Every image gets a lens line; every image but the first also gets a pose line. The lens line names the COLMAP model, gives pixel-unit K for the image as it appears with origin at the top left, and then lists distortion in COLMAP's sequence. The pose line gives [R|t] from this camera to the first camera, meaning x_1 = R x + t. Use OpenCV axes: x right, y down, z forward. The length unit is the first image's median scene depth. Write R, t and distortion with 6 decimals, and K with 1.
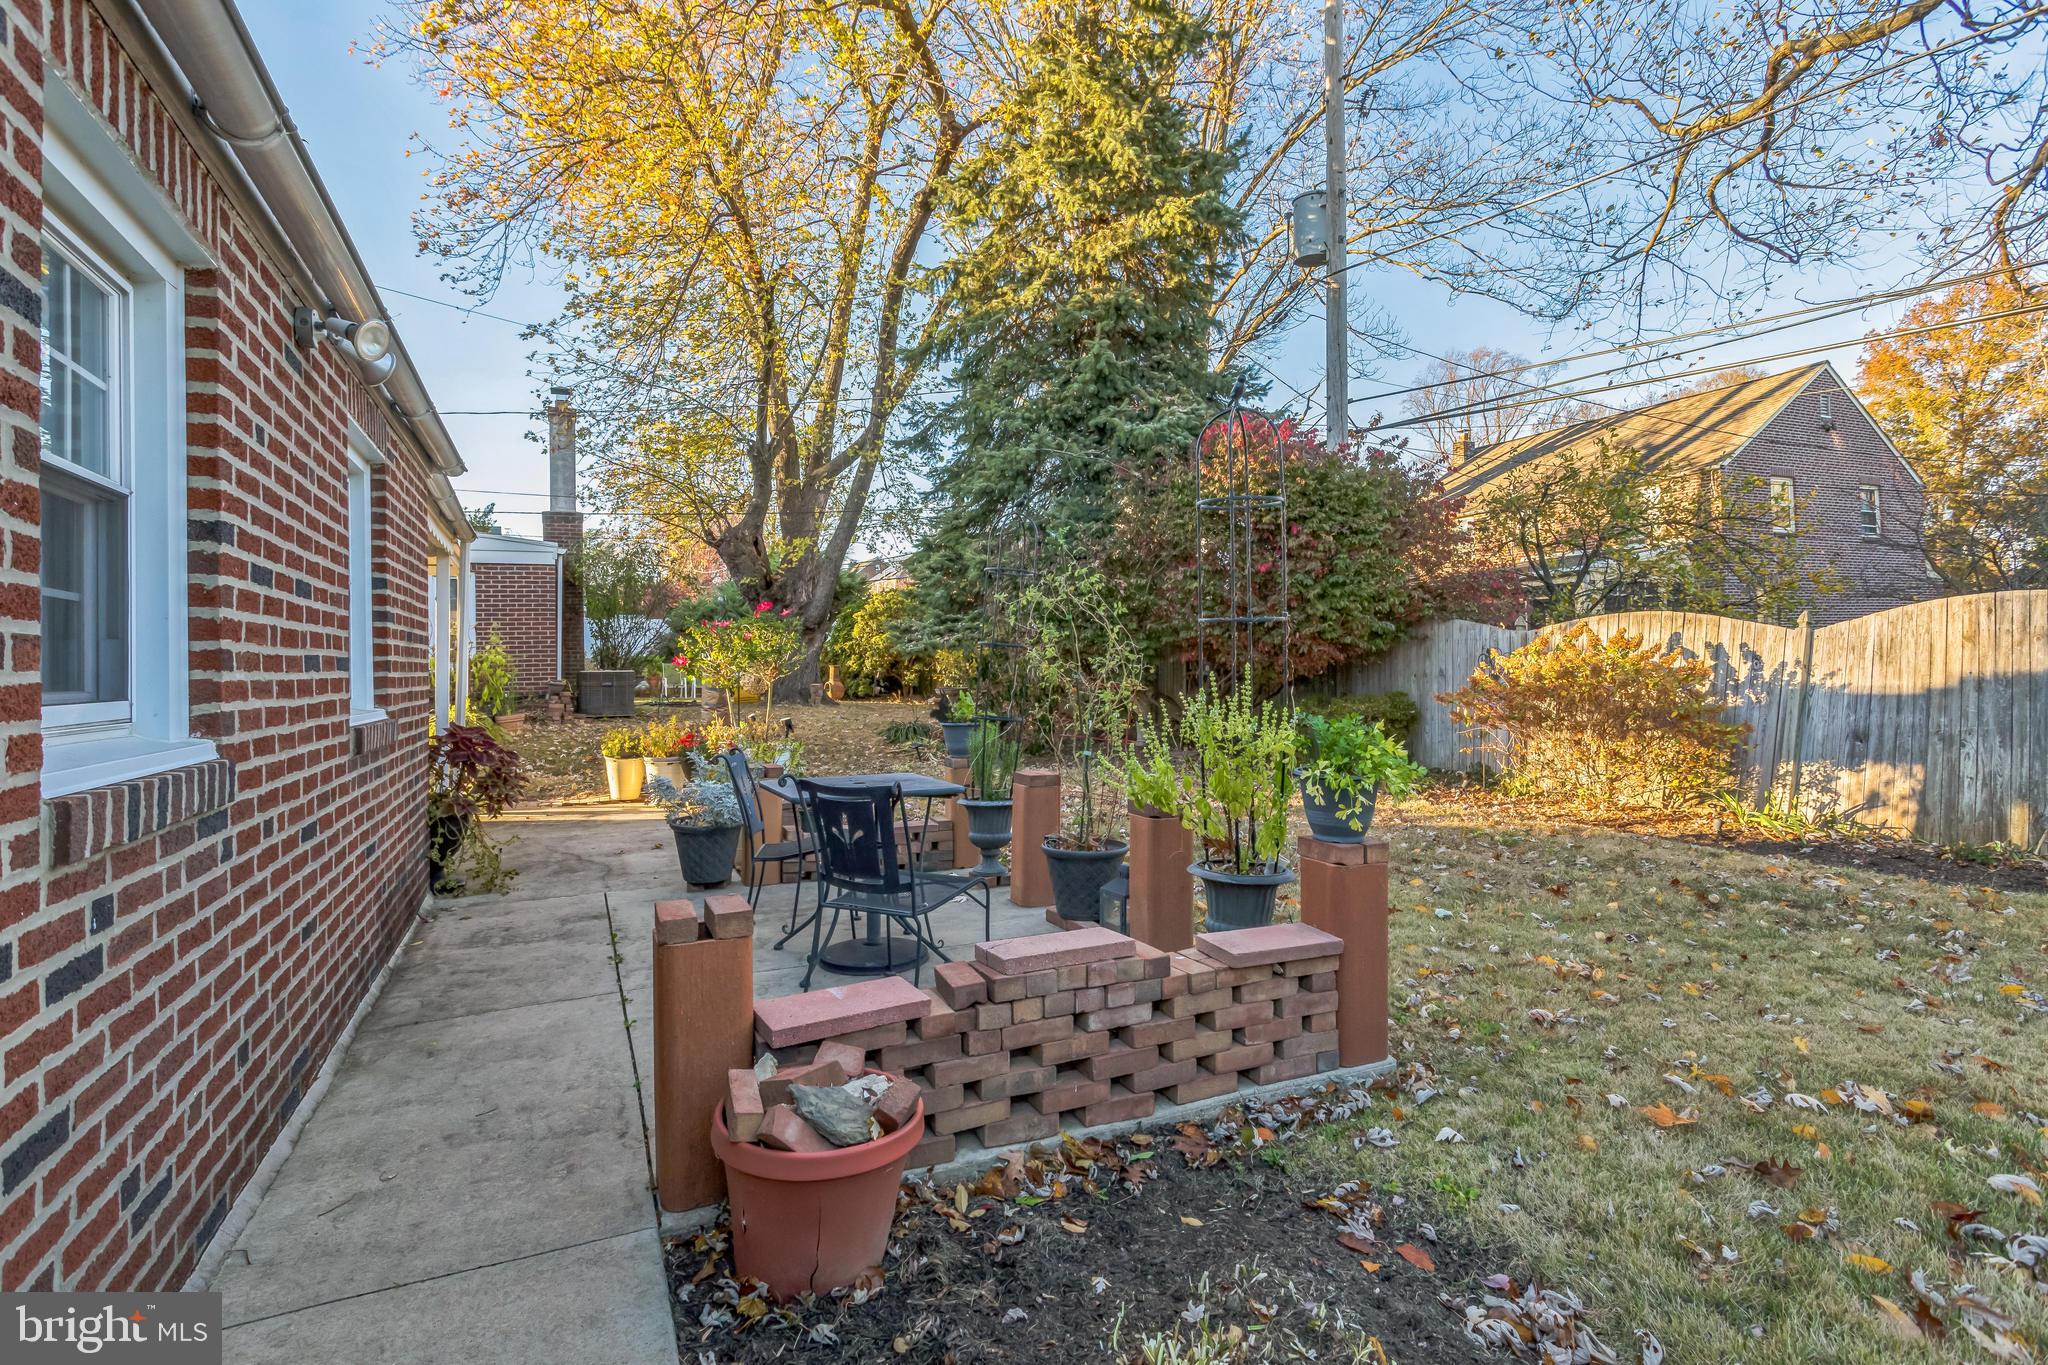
lens RADIAL K [[994.5, 0, 1024.3], [0, 994.5, 679.7], [0, 0, 1]] dist [-0.002541, -0.001057]
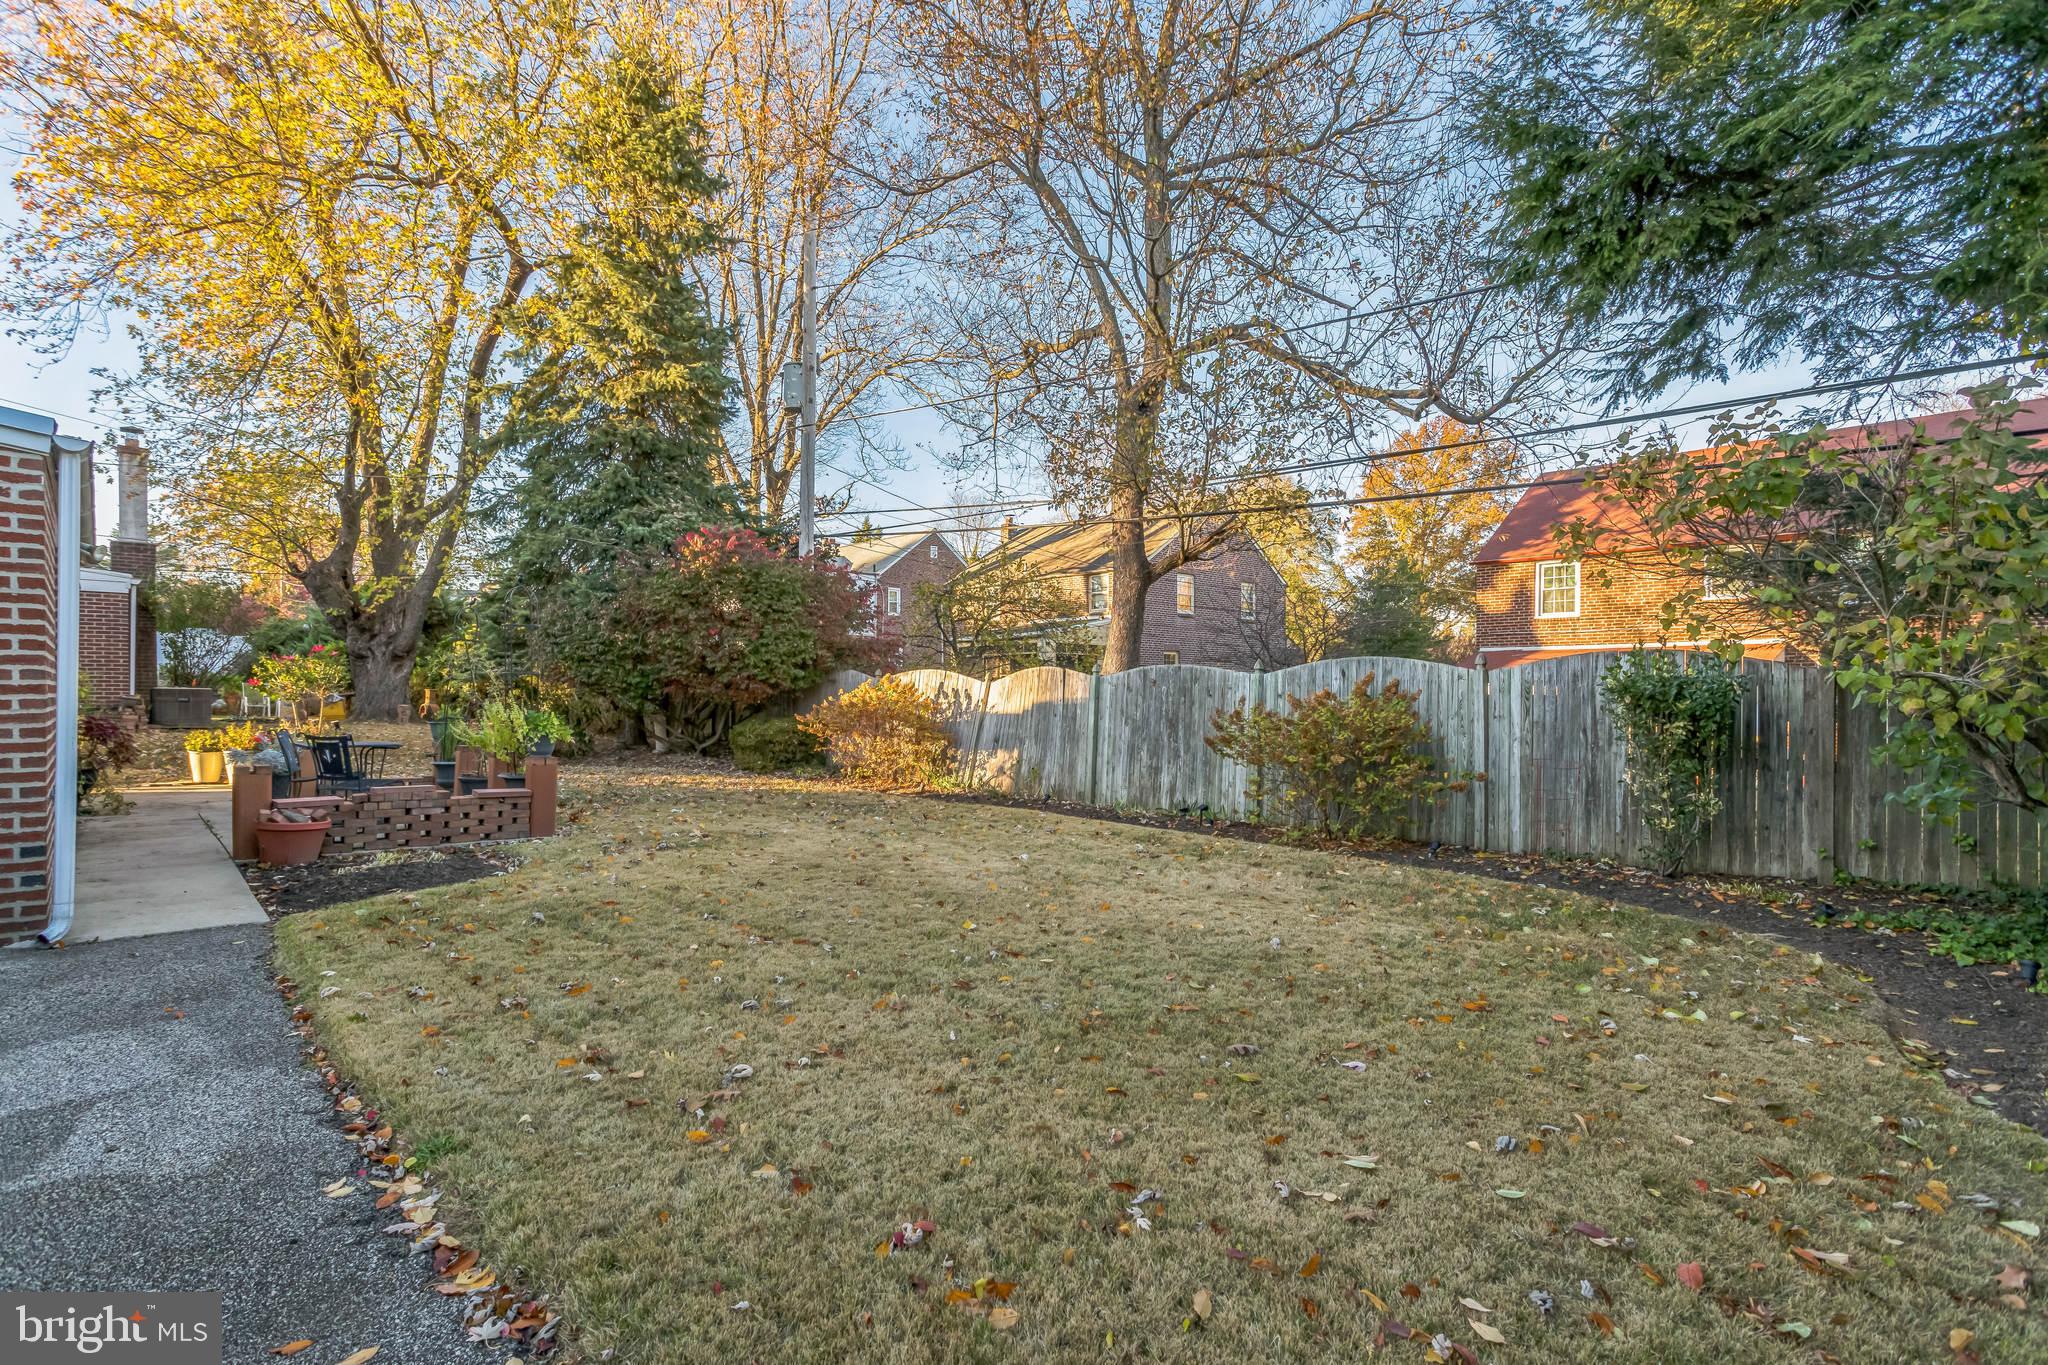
lens RADIAL K [[994.5, 0, 1038.7], [0, 994.5, 730.2], [0, 0, 1]] dist [-0.002541, -0.001057]
pose [[0.947330, 0.013036, 0.319993, 0.184479], [-0.018385, 0.999737, 0.013702, 0.007178], [-0.319730, -0.018863, 0.947321, -0.494856]]
